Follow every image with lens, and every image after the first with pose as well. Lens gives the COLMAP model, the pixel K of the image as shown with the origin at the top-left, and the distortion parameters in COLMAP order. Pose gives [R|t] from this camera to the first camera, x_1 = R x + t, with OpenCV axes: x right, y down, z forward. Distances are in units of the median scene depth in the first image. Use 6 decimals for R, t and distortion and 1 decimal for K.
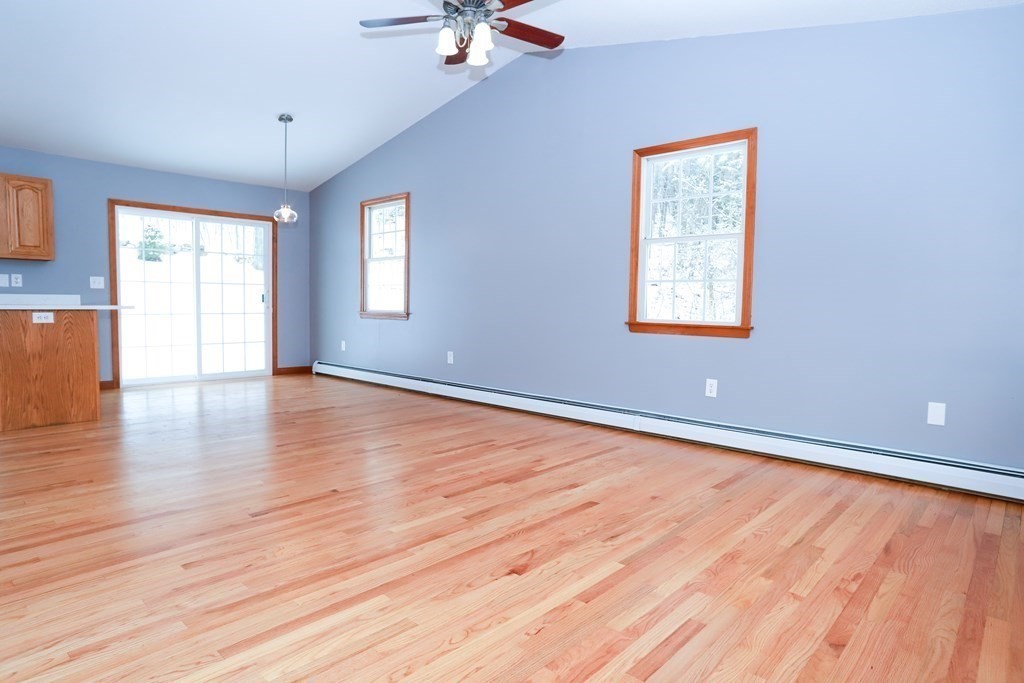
lens RADIAL K [[578.9, 0, 541.7], [0, 578.9, 340.5], [0, 0, 1]] dist [-0.042015, 0.001918]
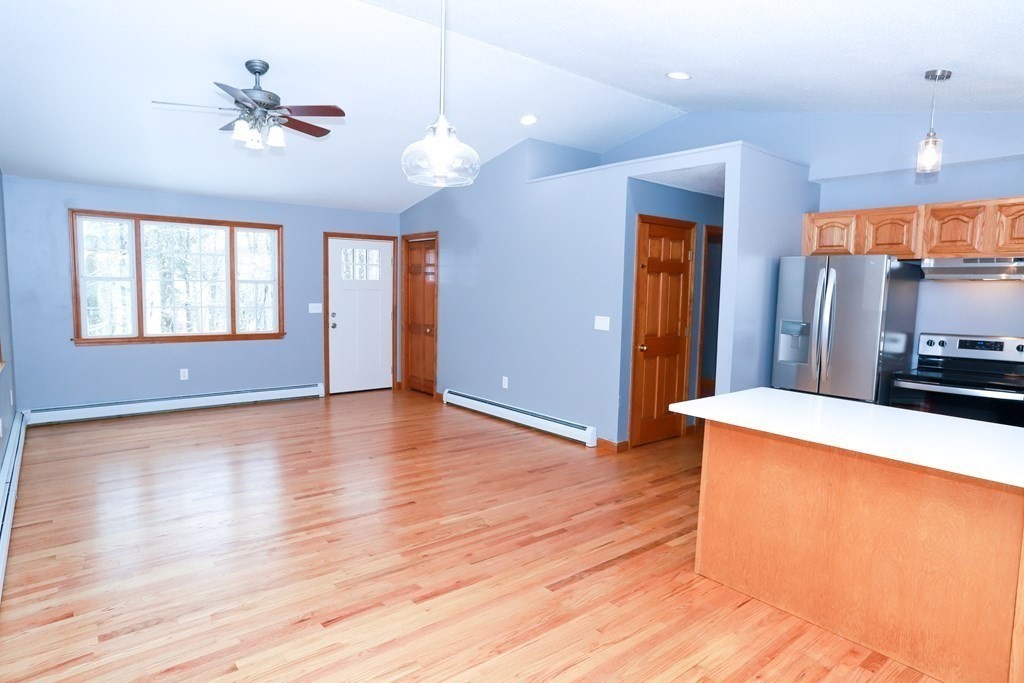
lens RADIAL K [[581.3, 0, 506.7], [0, 581.3, 341.6], [0, 0, 1]] dist [-0.074289, 0.049533]
pose [[-0.982795, -0.050430, 0.177683, -0.580257], [-0.022340, 0.987397, 0.156678, -0.188590], [-0.183345, 0.150013, -0.971535, 1.415843]]
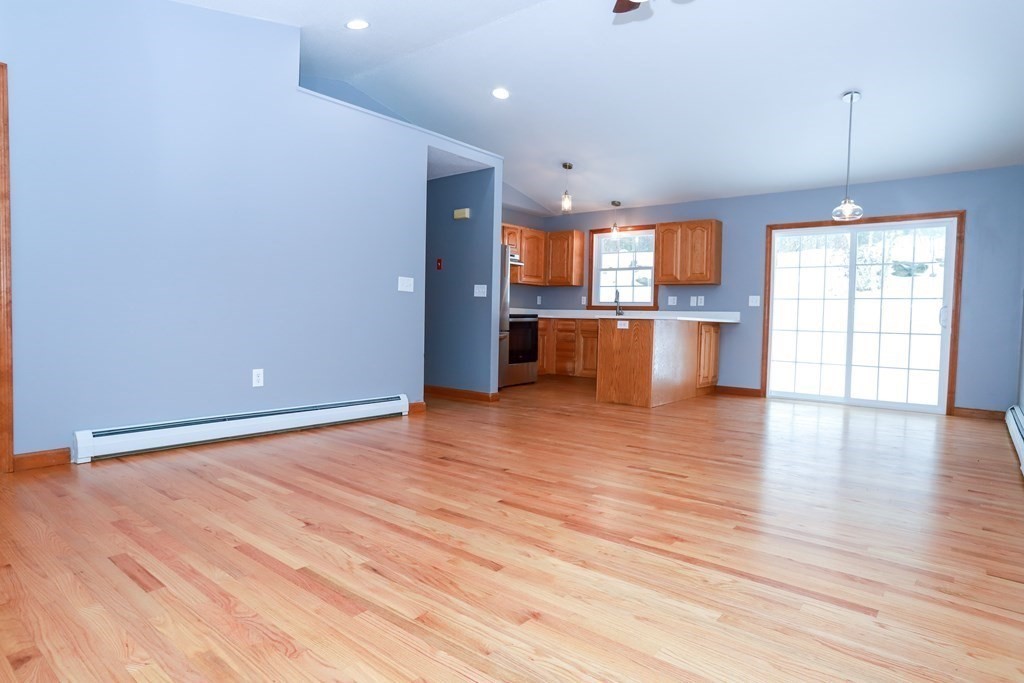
lens RADIAL K [[602.4, 0, 497.2], [0, 602.4, 341.5], [0, 0, 1]] dist [-0.075244, 0.053680]
pose [[0.009768, 0.024950, -0.999641, 0.456559], [-0.086065, 0.996000, 0.024019, -0.006920], [0.996242, 0.085799, 0.011876, 0.542137]]
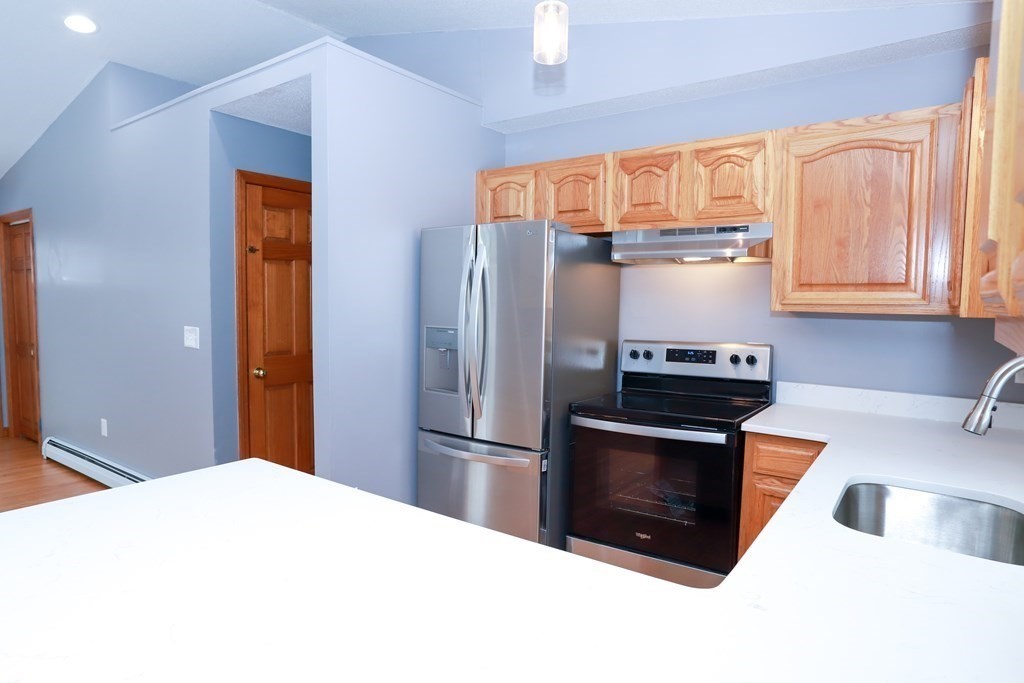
lens RADIAL K [[602.4, 0, 497.2], [0, 602.4, 341.5], [0, 0, 1]] dist [-0.075244, 0.053680]
pose [[-0.997473, -0.020203, -0.068113, -0.865219], [-0.029064, 0.990861, 0.131717, -0.159395], [0.064830, 0.133364, -0.988944, 1.085203]]
